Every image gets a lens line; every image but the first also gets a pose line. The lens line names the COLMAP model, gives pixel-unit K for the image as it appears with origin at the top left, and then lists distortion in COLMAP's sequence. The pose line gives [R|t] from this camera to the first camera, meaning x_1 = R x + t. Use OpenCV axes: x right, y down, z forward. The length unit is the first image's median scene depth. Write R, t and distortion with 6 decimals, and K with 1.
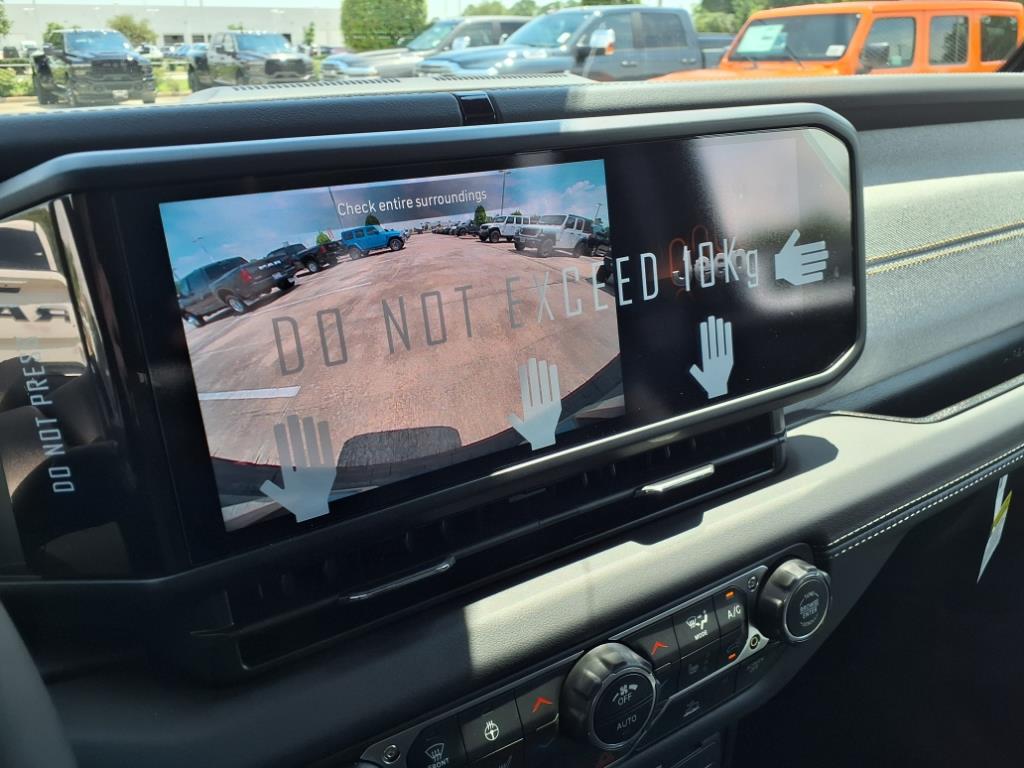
lens RADIAL K [[843.6, 0, 517.5], [0, 843.6, 367.7], [0, 0, 1]] dist [0.015514, -0.000748]
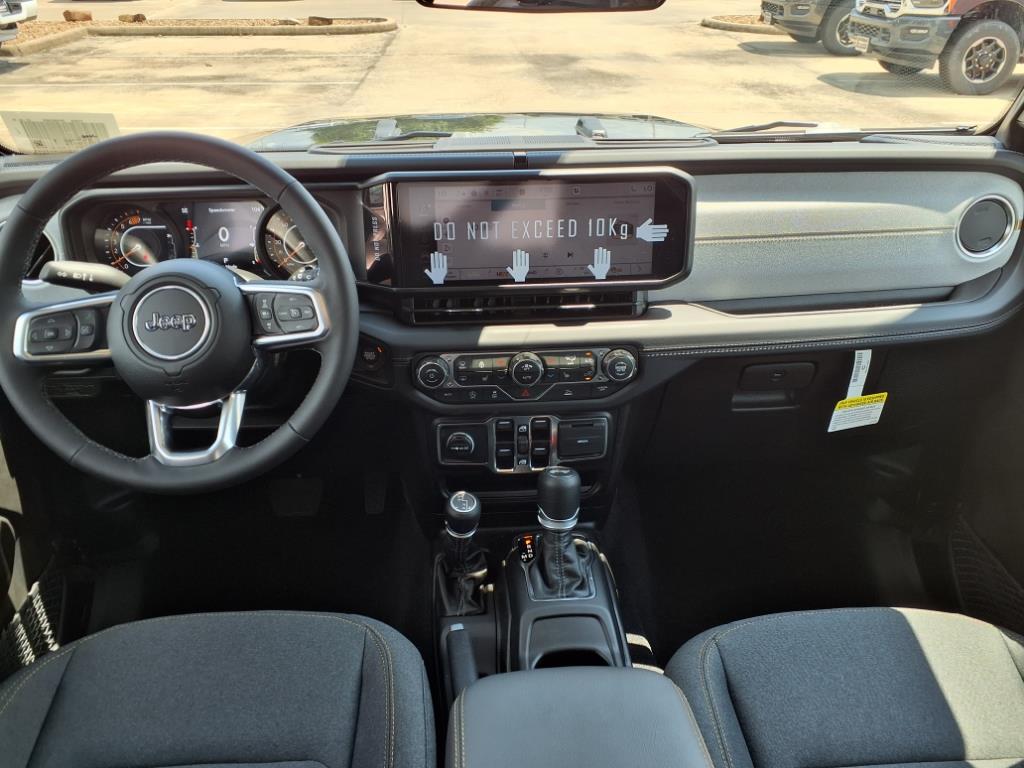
lens RADIAL K [[800.5, 0, 512.0], [0, 800.5, 384.0], [0, 0, 1]] dist [-0.009801, -0.005375]
pose [[0.871829, 0.238688, -0.427717, 1.147221], [-0.171844, 0.966778, 0.189236, -0.073630], [0.458675, -0.091481, 0.883883, -1.343923]]
